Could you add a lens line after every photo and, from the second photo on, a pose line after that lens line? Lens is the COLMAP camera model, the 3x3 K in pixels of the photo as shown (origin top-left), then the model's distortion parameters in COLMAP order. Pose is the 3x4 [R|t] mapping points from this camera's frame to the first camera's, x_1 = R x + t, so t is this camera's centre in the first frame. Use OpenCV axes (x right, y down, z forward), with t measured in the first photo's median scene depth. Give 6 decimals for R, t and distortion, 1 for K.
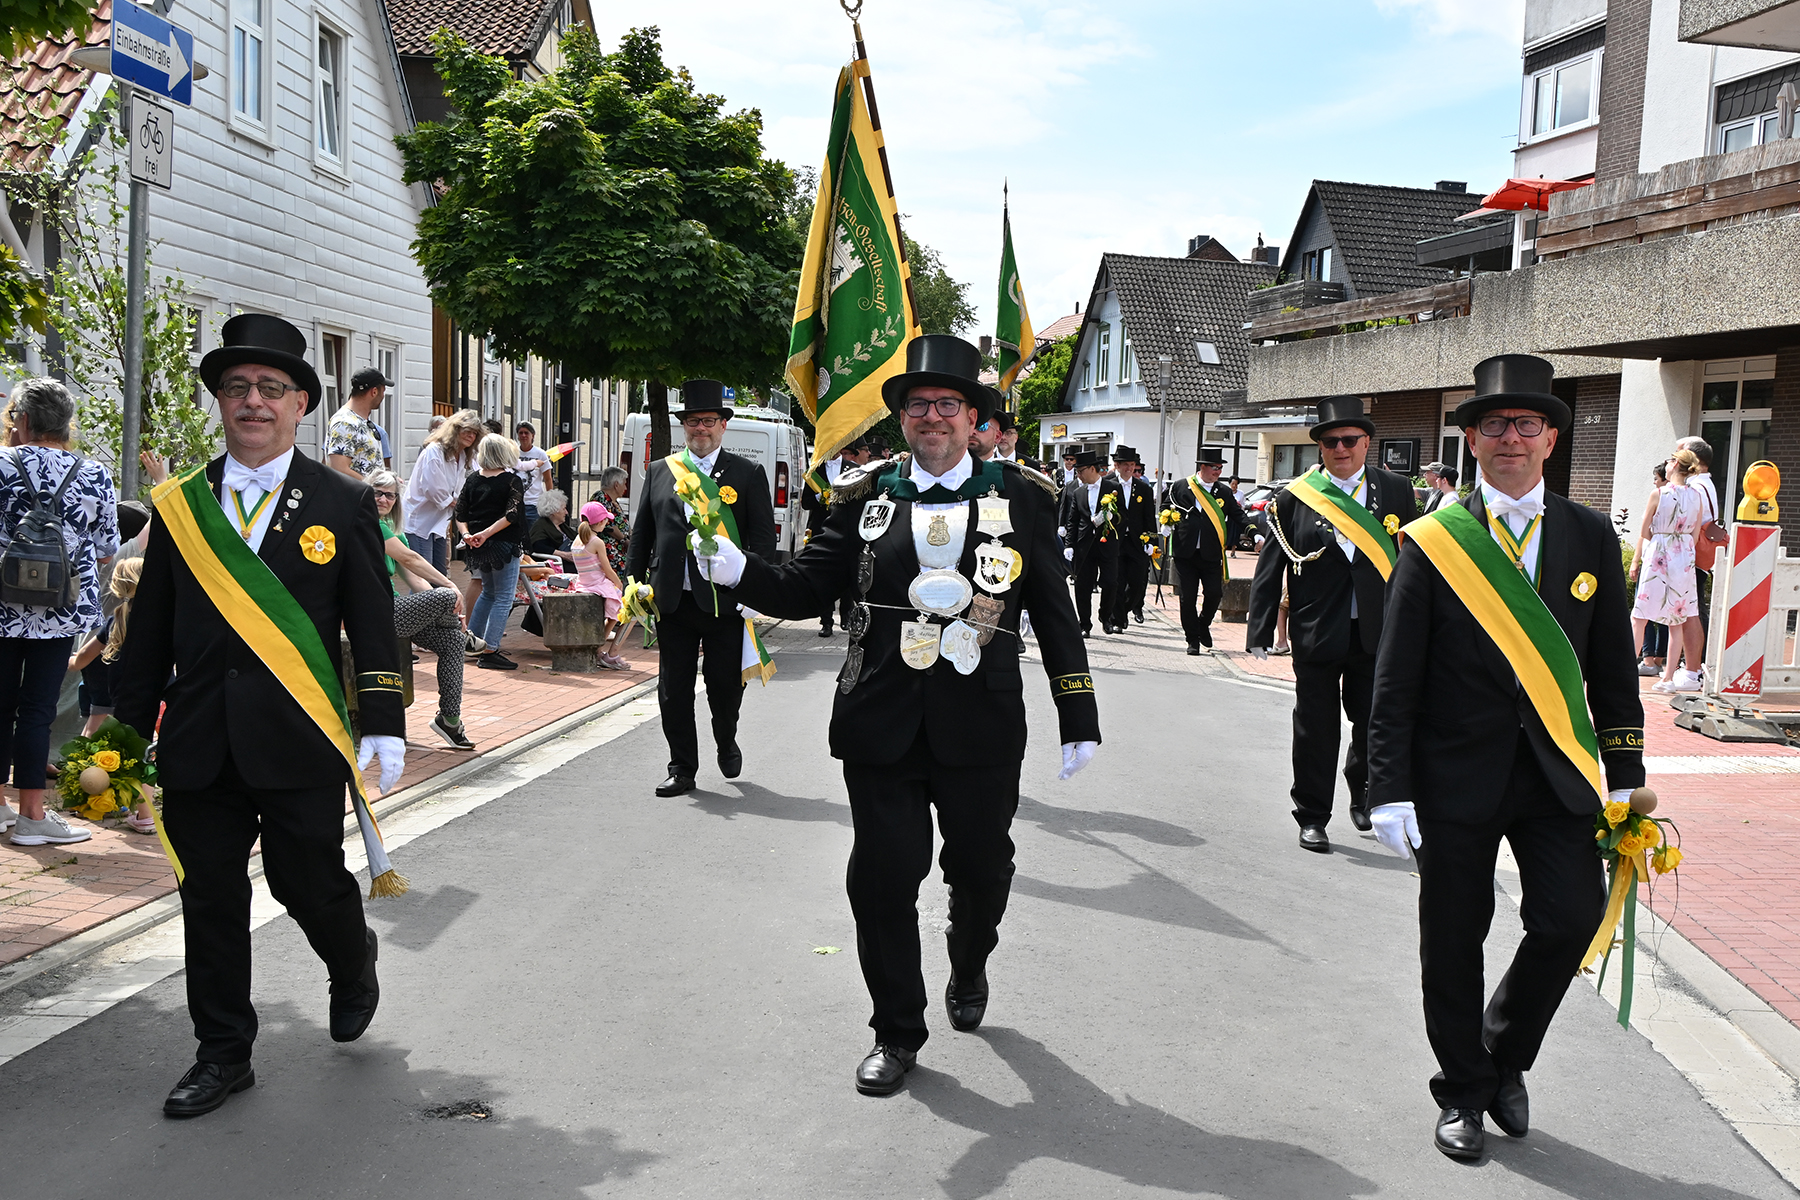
lens RADIAL K [[2012.0, 0, 989.6], [0, 2012.0, 713.2], [0, 0, 1]] dist [-0.005168, 0.000000]
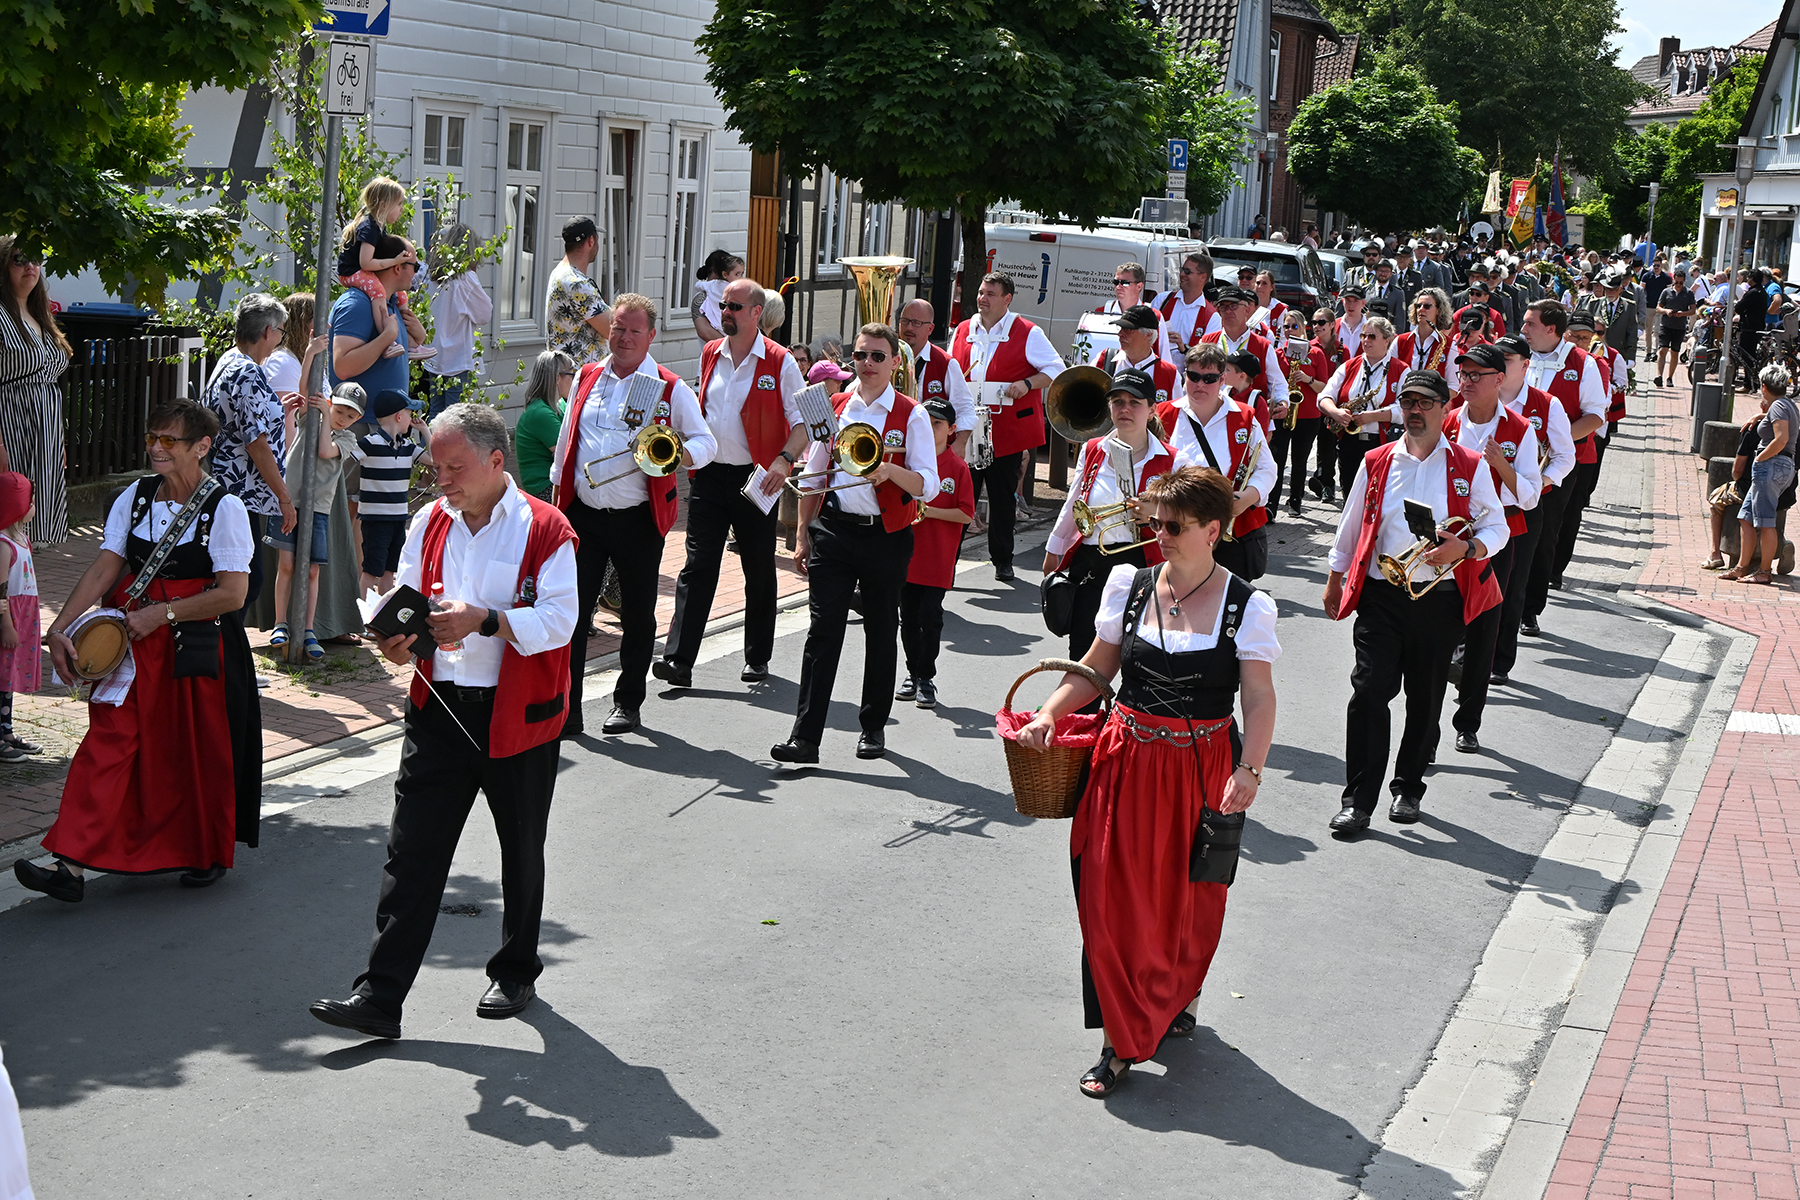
lens RADIAL K [[3125.0, 0, 938.5], [0, 3125.0, 637.8], [0, 0, 1]] dist [-0.010003, 0.000000]
pose [[0.966545, 0.061655, -0.248977, 0.143214], [-0.056960, 0.998037, 0.026027, -0.015268], [0.250093, -0.010974, 0.968160, -0.244941]]
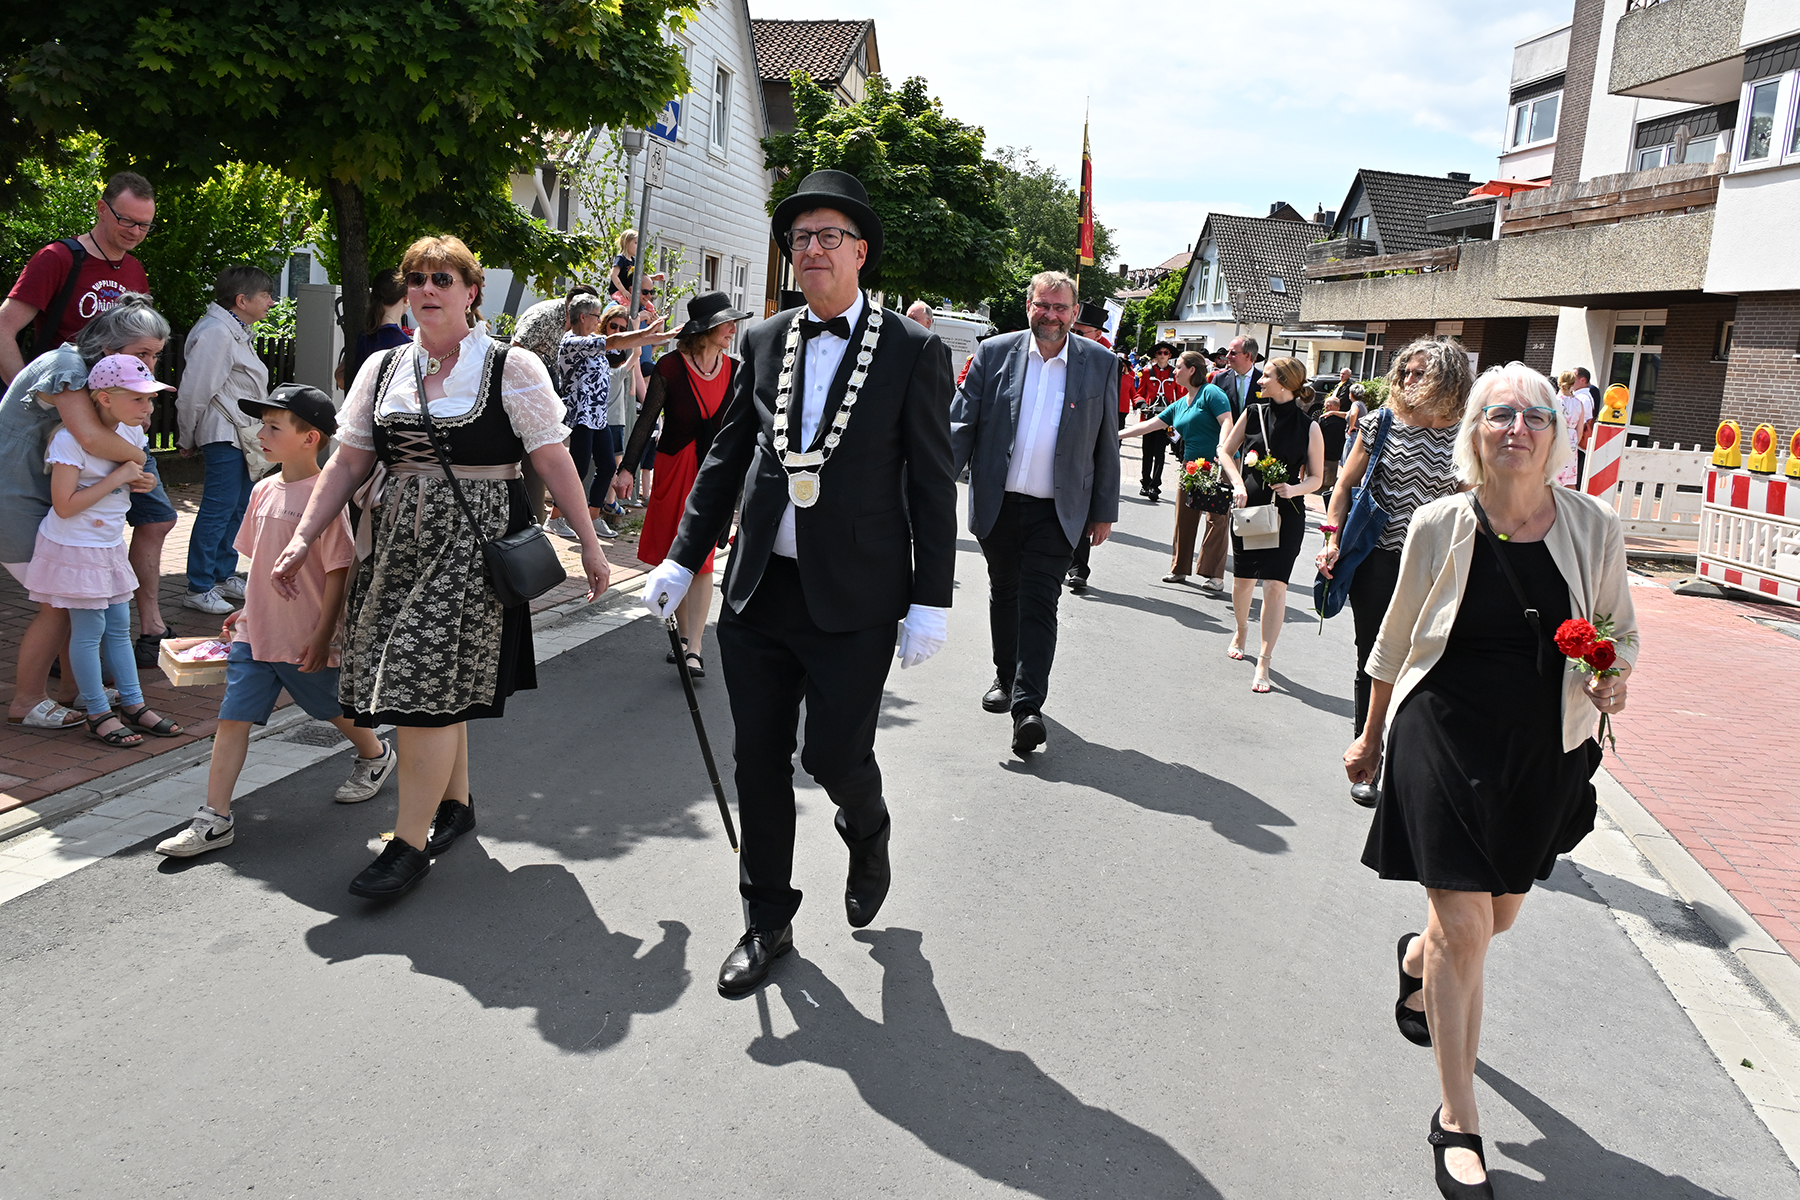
lens RADIAL K [[1405.8, 0, 906.4], [0, 1405.8, 492.1], [0, 0, 1]] dist [-0.003681, -0.000583]
pose [[0.987232, 0.065211, -0.145327, 0.004782], [-0.068018, 0.997580, -0.014430, 0.006405], [0.144035, 0.024131, 0.989278, -0.090433]]
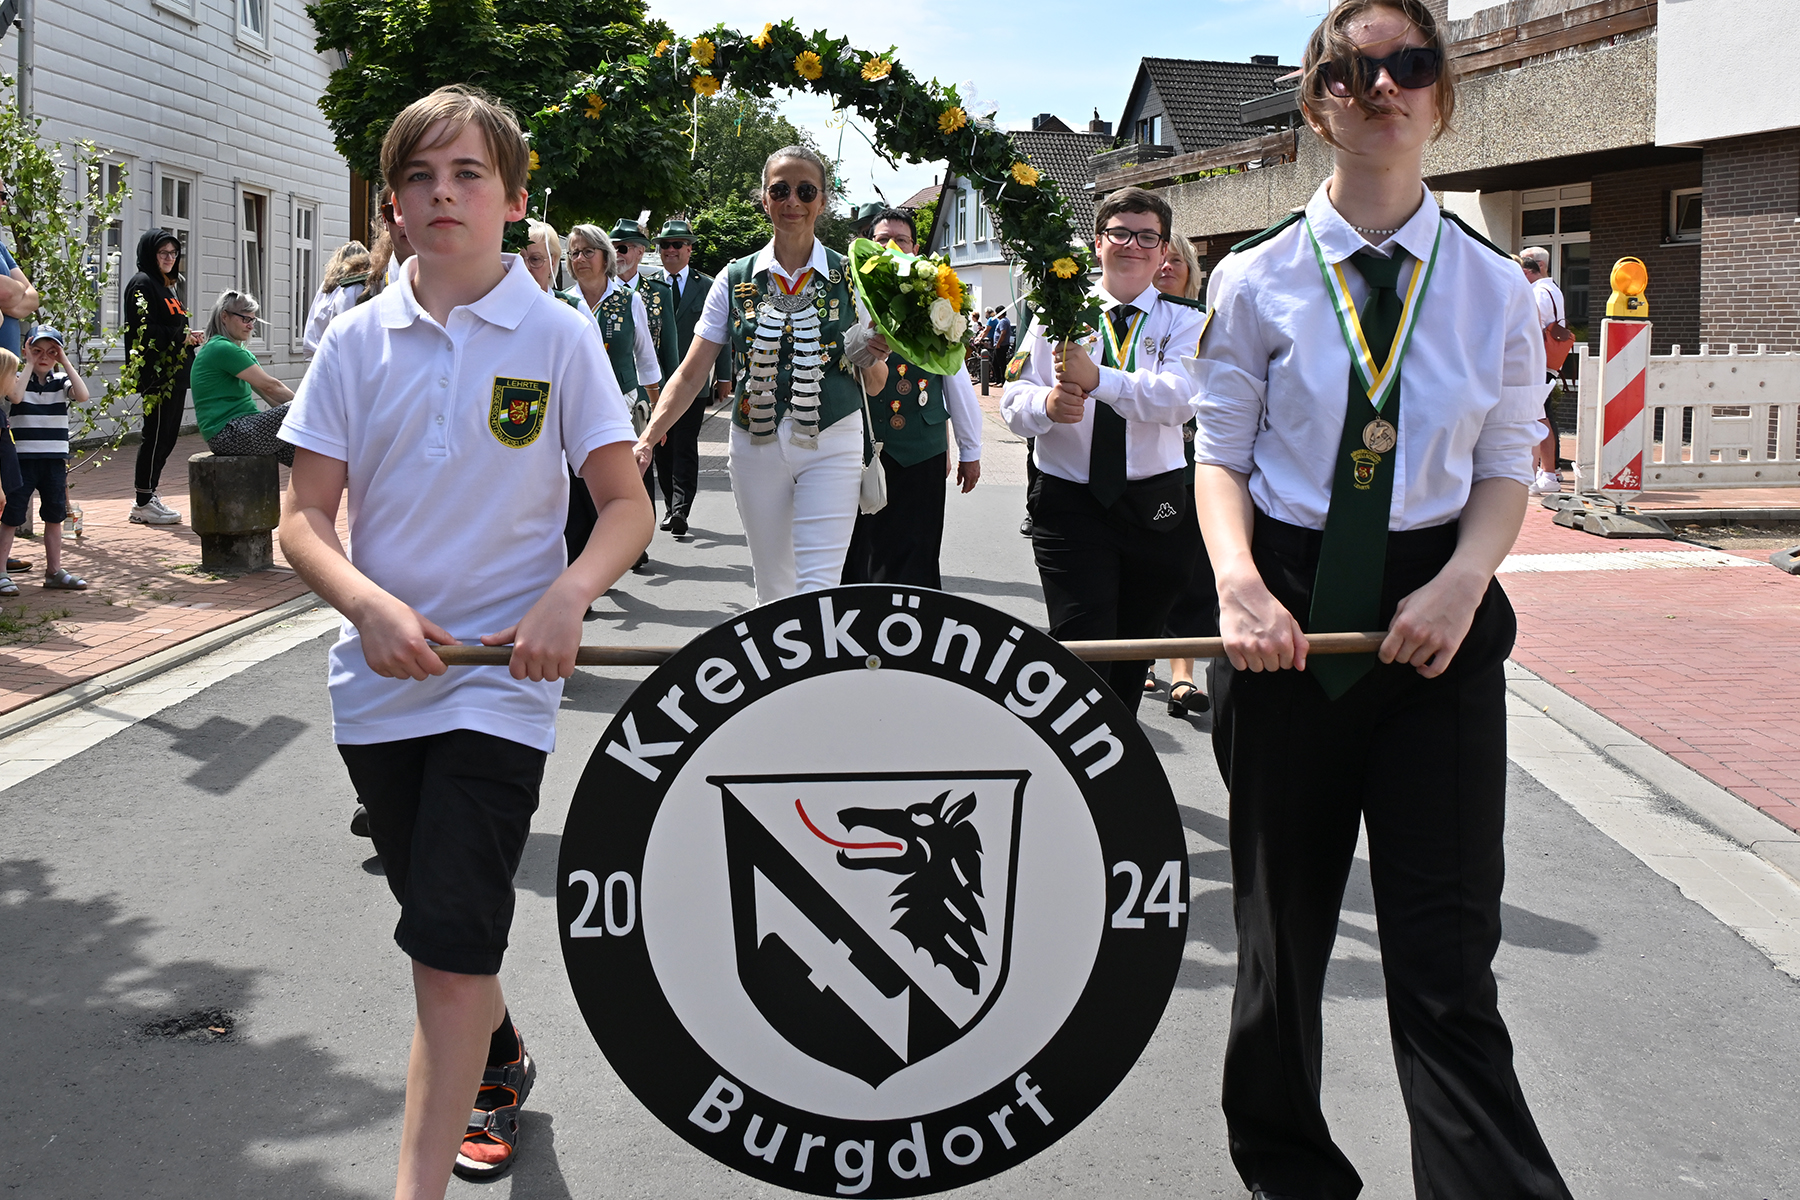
lens RADIAL K [[1764.6, 0, 823.1], [0, 1764.6, 321.9], [0, 0, 1]] dist [-0.023036, 0.000000]
pose [[0.999459, -0.024404, -0.022042, -0.000516], [0.021469, 0.991954, -0.124766, 0.005032], [0.024909, 0.124225, 0.991941, 0.076100]]
